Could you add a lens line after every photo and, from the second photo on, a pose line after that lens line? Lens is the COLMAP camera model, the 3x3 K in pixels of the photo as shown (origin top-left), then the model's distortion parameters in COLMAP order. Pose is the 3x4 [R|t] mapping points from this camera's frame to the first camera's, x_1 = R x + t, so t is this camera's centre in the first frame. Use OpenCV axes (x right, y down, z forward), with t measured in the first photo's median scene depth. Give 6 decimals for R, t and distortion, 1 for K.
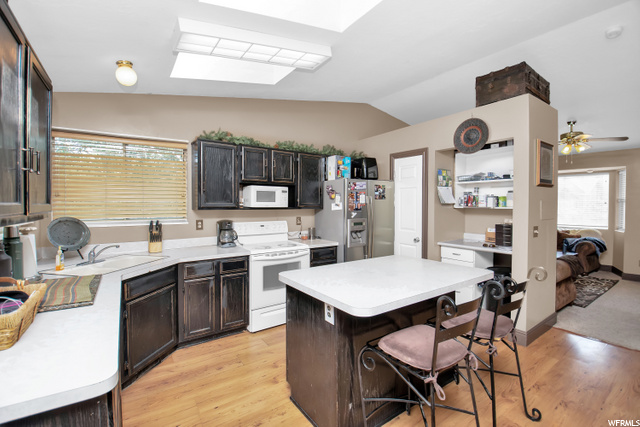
lens RADIAL K [[278.3, 0, 307.9], [0, 278.3, 216.5], [0, 0, 1]] dist [0.001534, 0.000030]
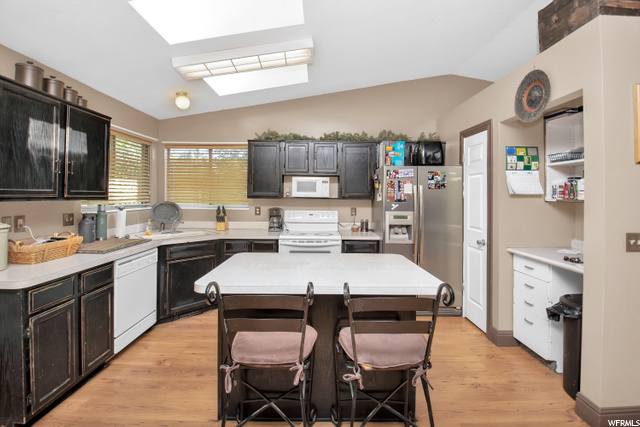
lens RADIAL K [[286.7, 0, 319.5], [0, 286.7, 199.4], [0, 0, 1]] dist [-0.002728, -0.000796]
pose [[0.835526, 0.015012, -0.549246, 0.473597], [-0.034286, 0.999103, -0.024849, 0.001913], [0.548380, 0.039593, 0.835291, 0.112924]]
